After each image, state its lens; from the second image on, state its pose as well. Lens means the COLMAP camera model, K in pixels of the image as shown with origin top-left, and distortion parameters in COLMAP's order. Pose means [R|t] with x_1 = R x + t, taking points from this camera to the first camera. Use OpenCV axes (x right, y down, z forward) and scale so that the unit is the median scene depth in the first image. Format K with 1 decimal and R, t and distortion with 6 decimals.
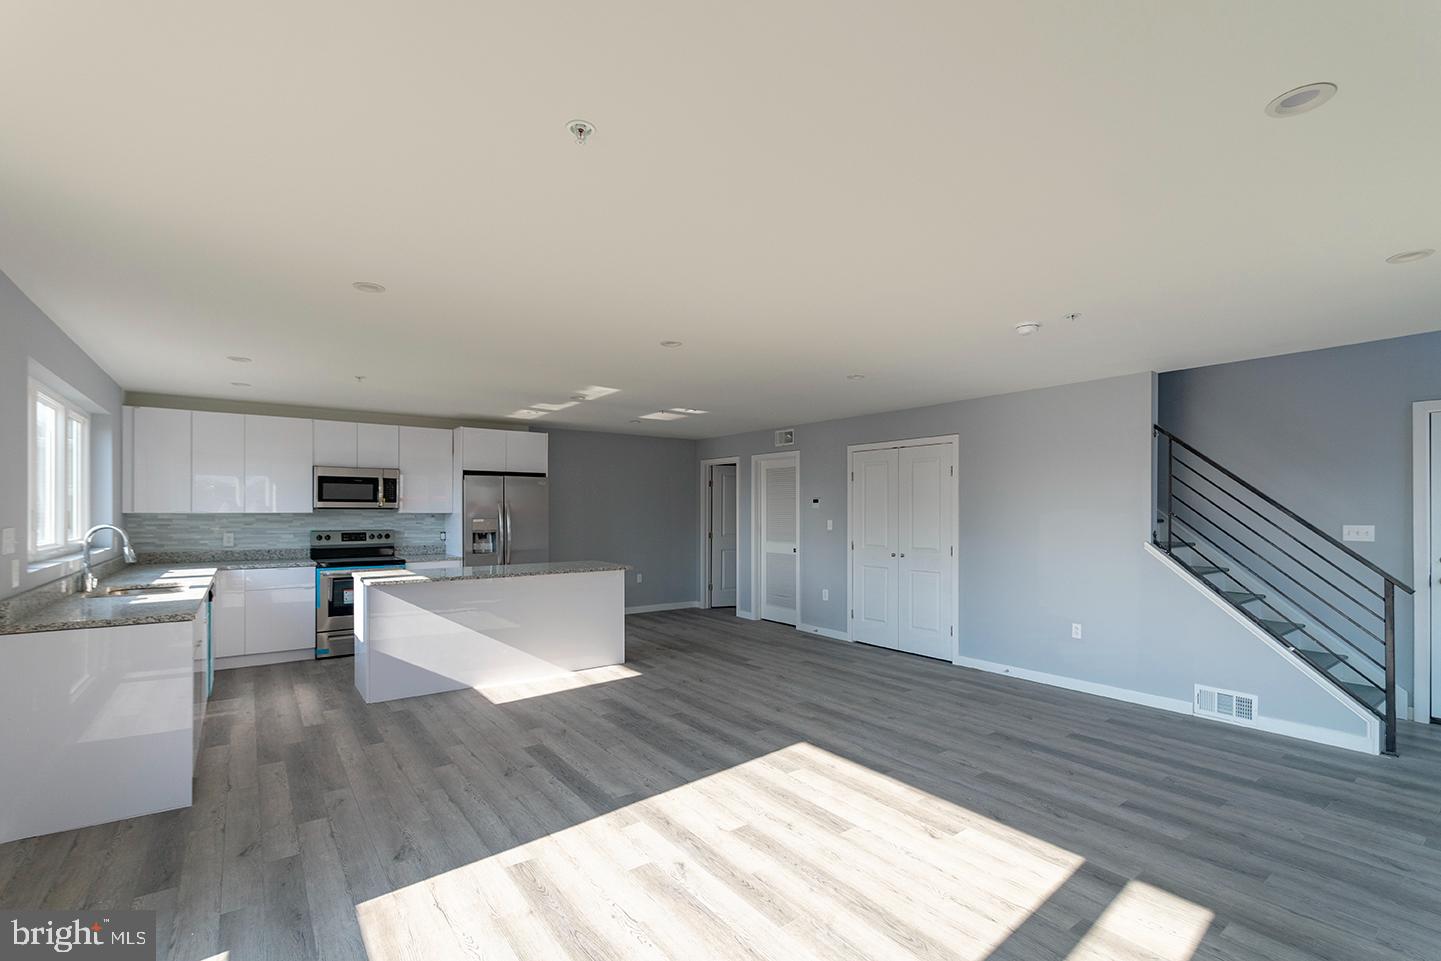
lens RADIAL K [[637.3, 0, 718.2], [0, 637.3, 487.4], [0, 0, 1]] dist [0.000681, 0.000134]
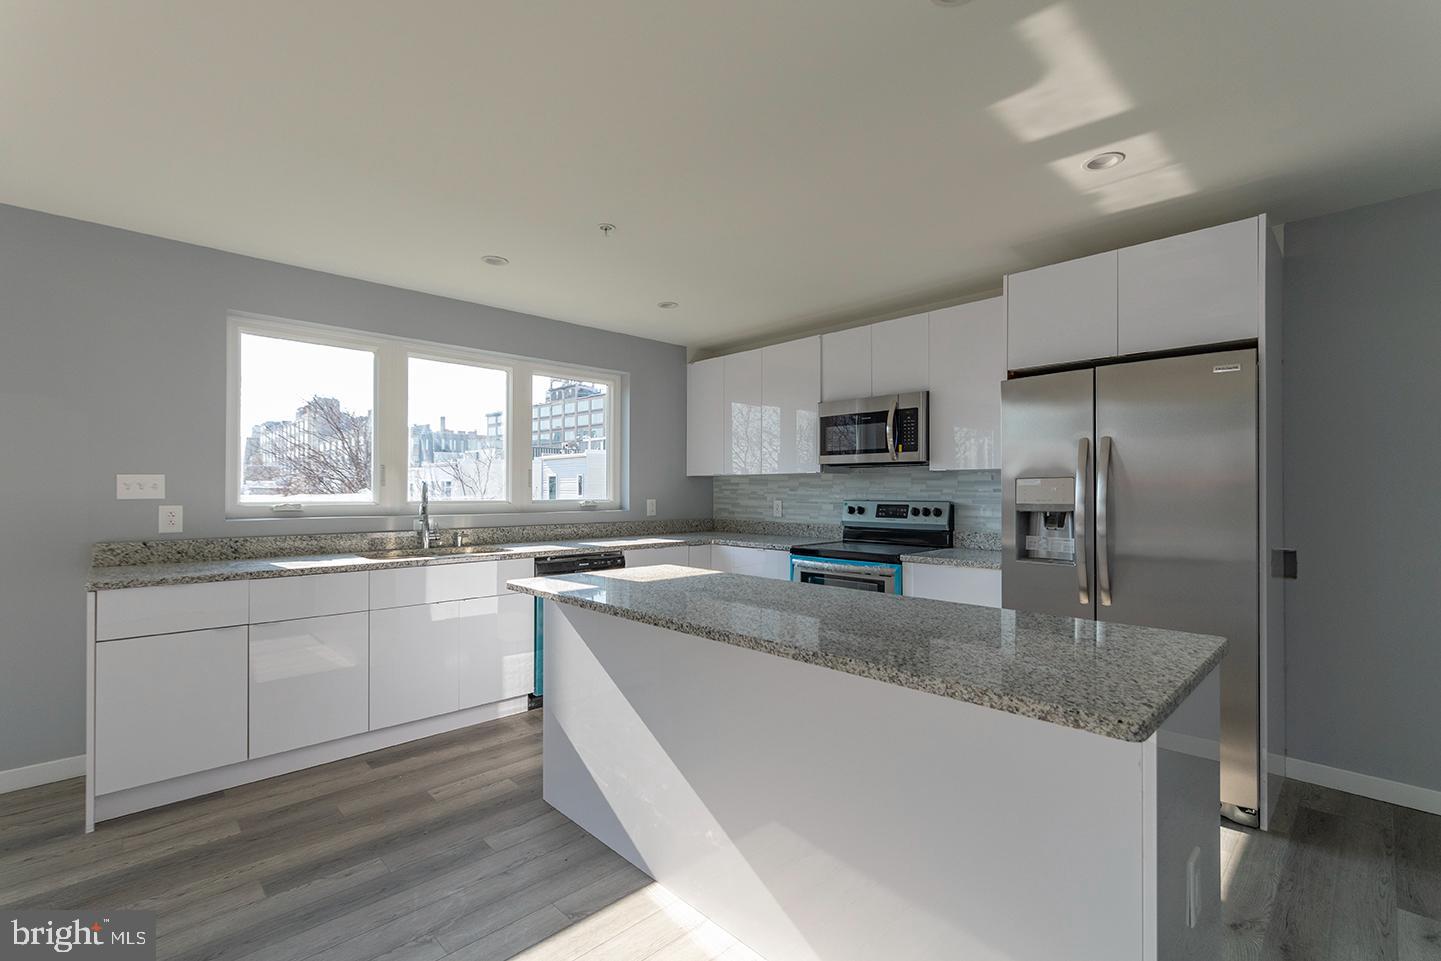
lens RADIAL K [[637.3, 0, 718.2], [0, 637.3, 487.4], [0, 0, 1]] dist [0.000681, 0.000134]
pose [[0.135168, -0.006438, -0.990802, 0.020210], [0.034947, 0.999388, -0.001726, 0.054928], [0.990206, -0.034392, 0.135310, 0.831129]]
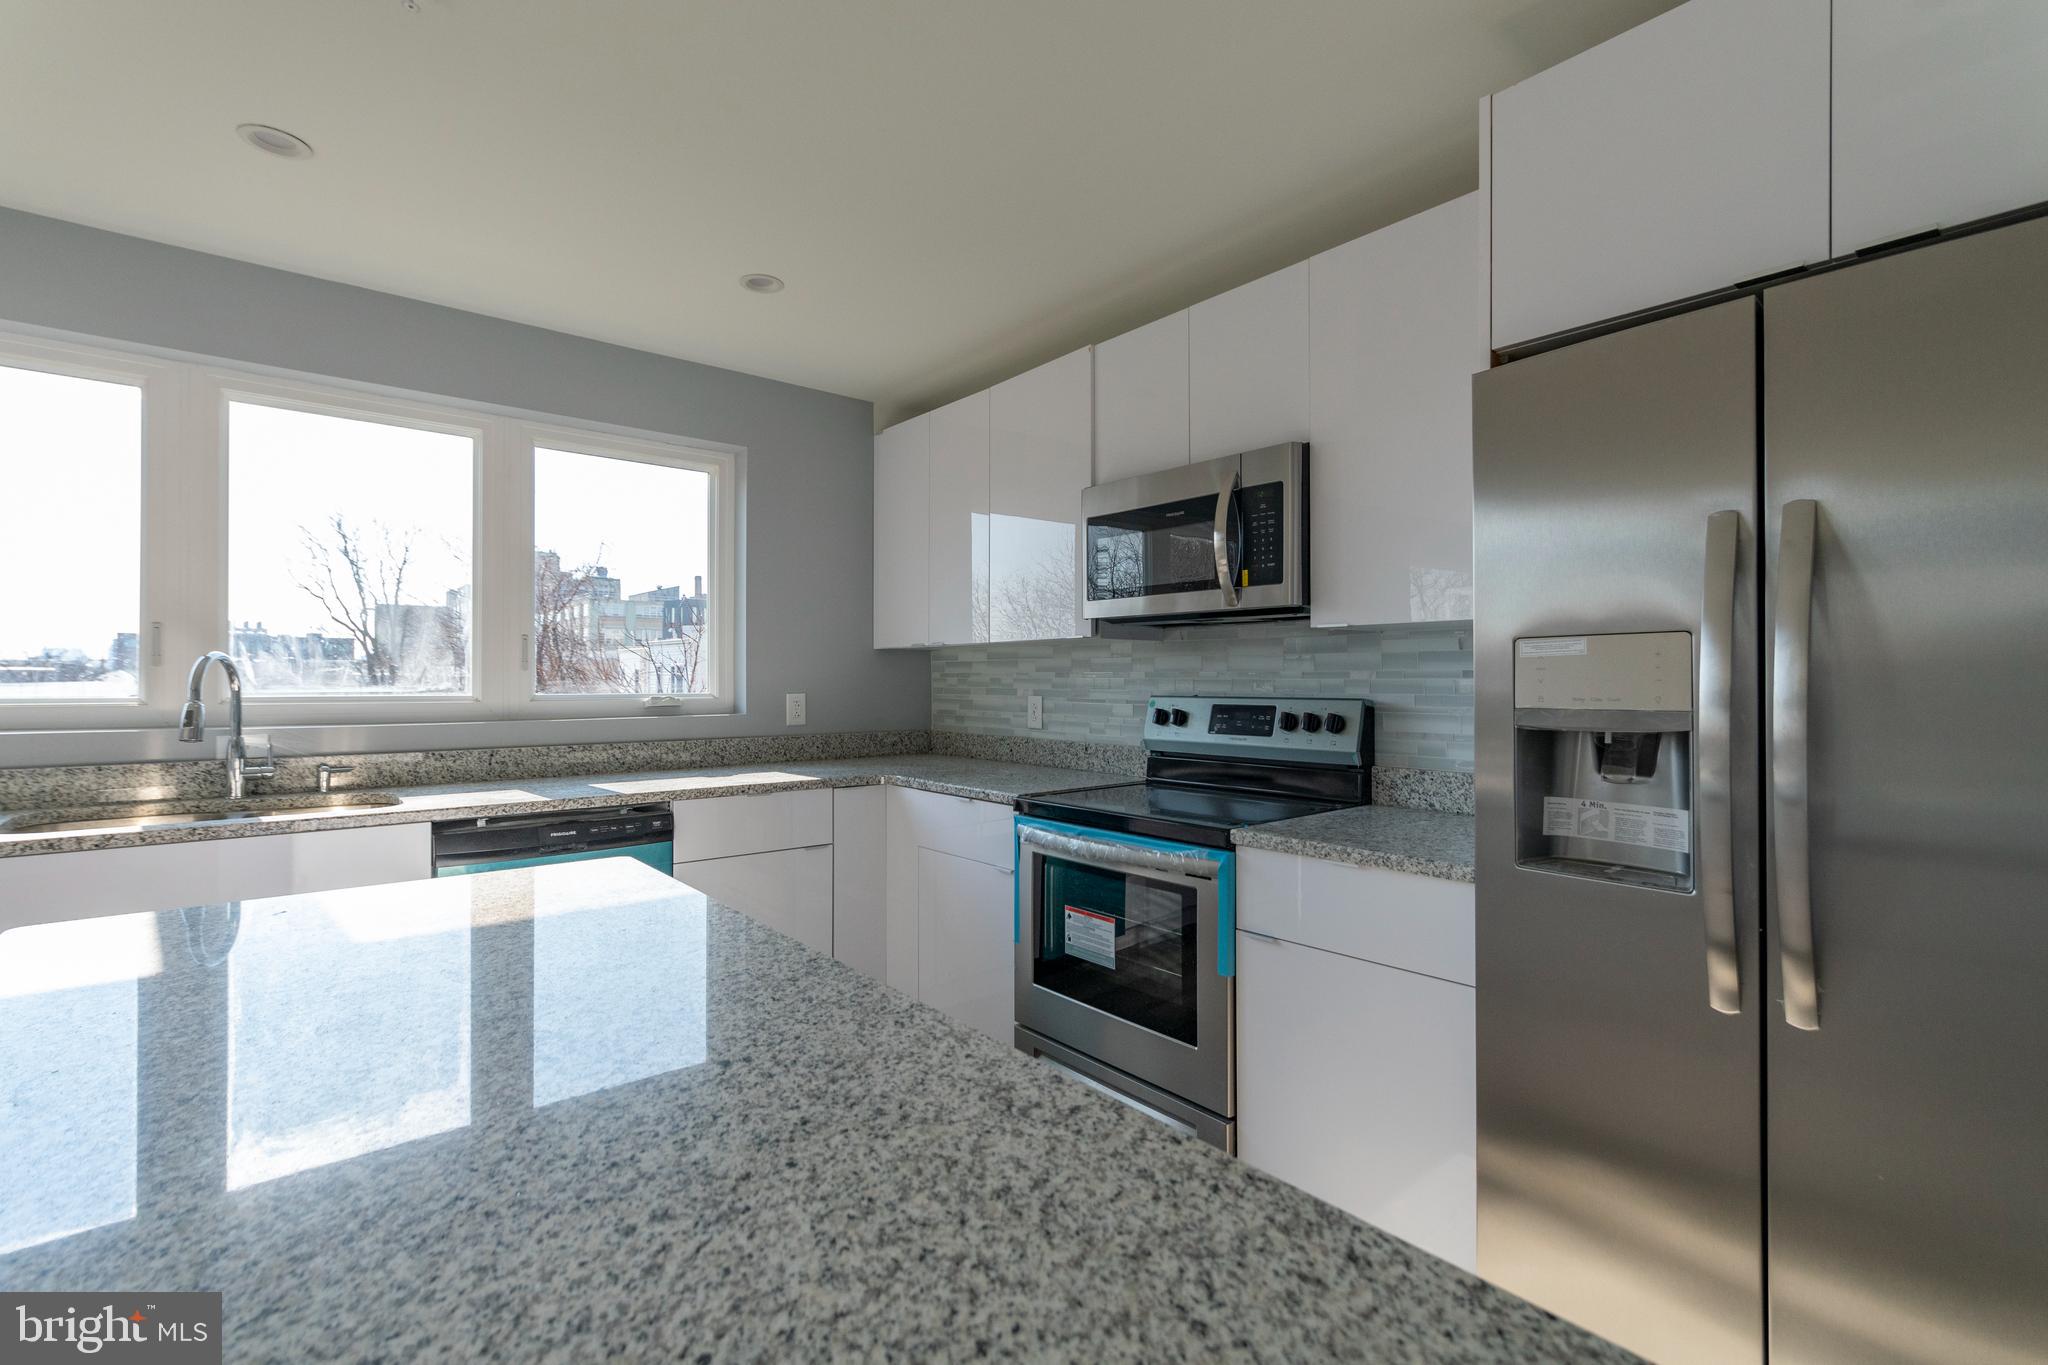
lens RADIAL K [[904.7, 0, 1032.8], [0, 904.7, 671.8], [0, 0, 1]] dist [-0.000967, -0.000152]
pose [[0.074908, -0.009881, -0.997142, -0.194223], [0.035116, 0.999357, -0.007264, 0.061647], [0.996572, -0.034471, 0.075207, 0.972150]]
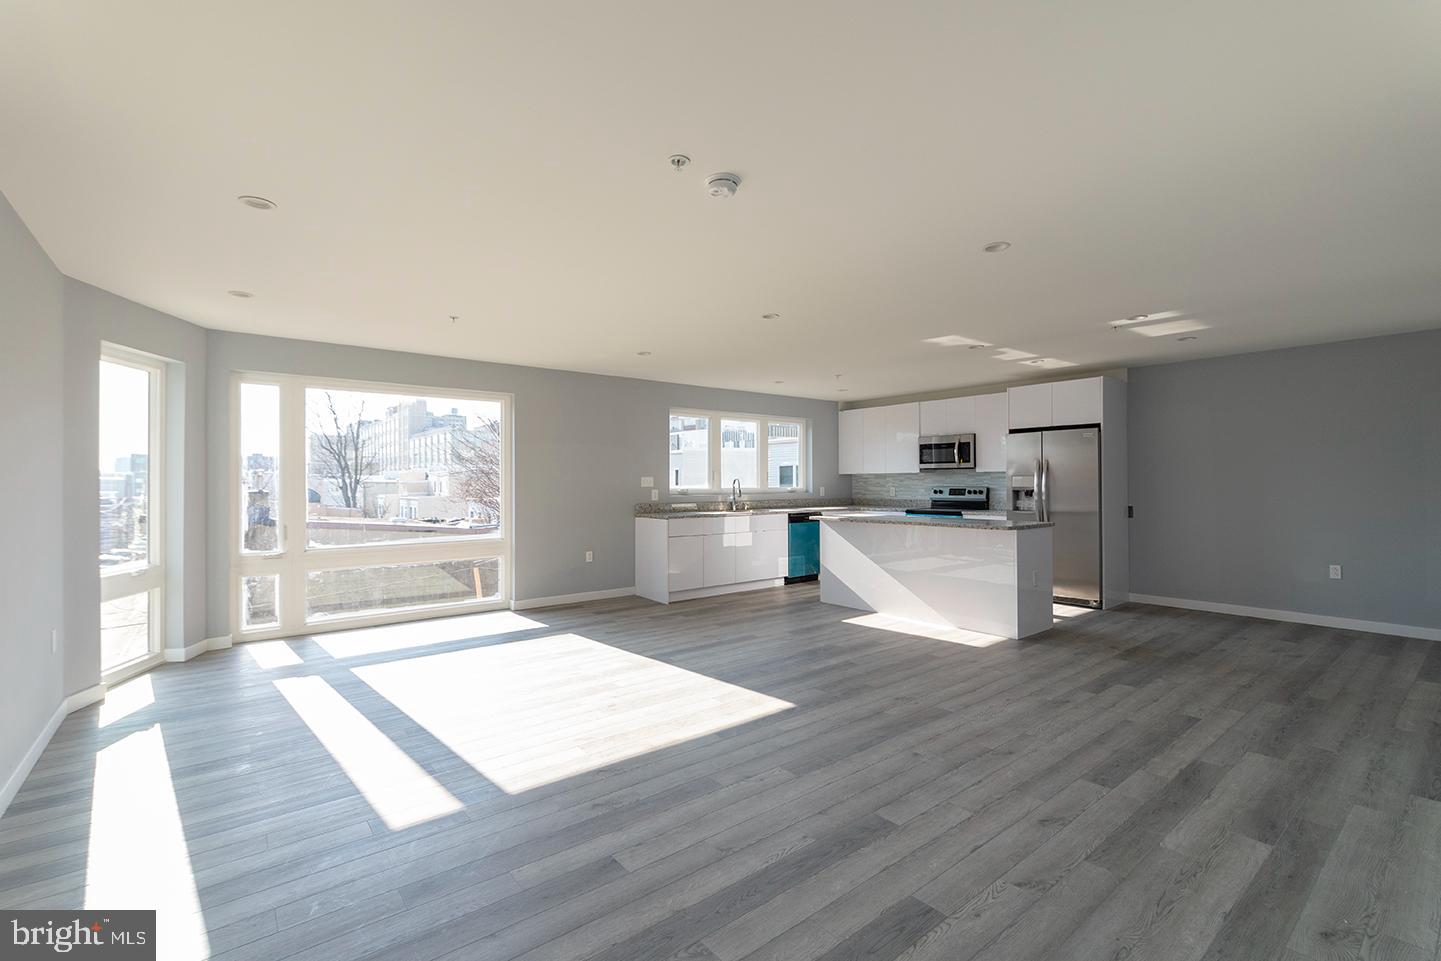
lens RADIAL K [[624.1, 0, 720.5], [0, 624.1, 480.5], [0, 0, 1]] dist [-0.003026, -0.000148]
pose [[0.041001, -0.003985, -0.999151, 0.664946], [0.041525, 0.999135, -0.002281, 0.043654], [0.998296, -0.041396, 0.041131, 0.554349]]
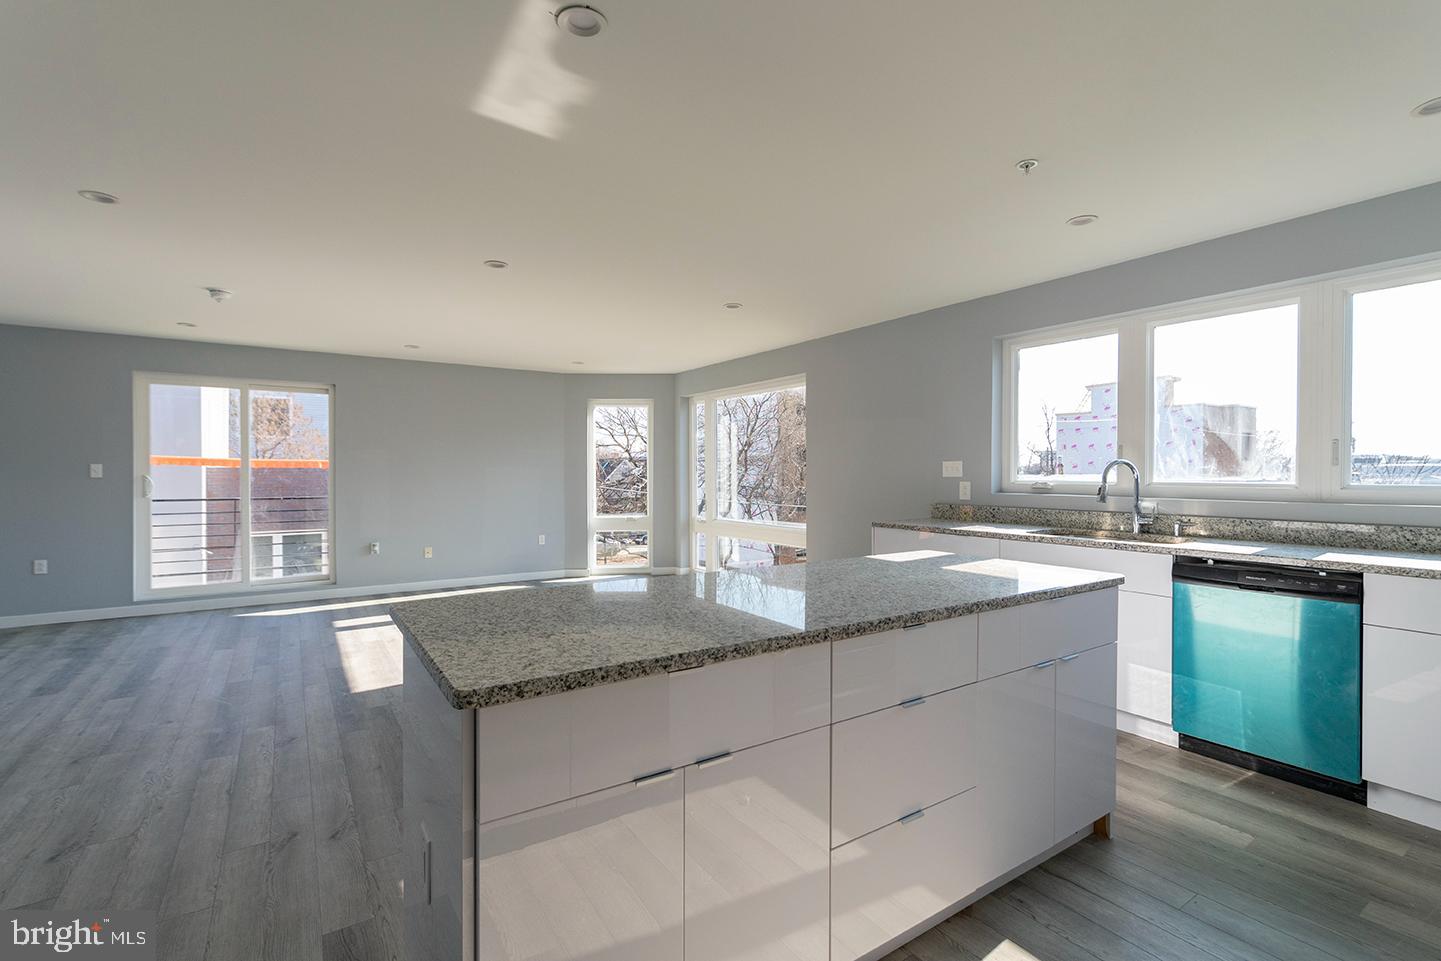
lens RADIAL K [[650.2, 0, 720.5], [0, 650.2, 480.5], [0, 0, 1]] dist [0.002223, 0.000812]
pose [[-0.998960, -0.002859, 0.045511, -0.281139], [-0.004021, 0.999668, -0.025462, 0.072015], [-0.045423, -0.025618, -0.998639, 1.232520]]
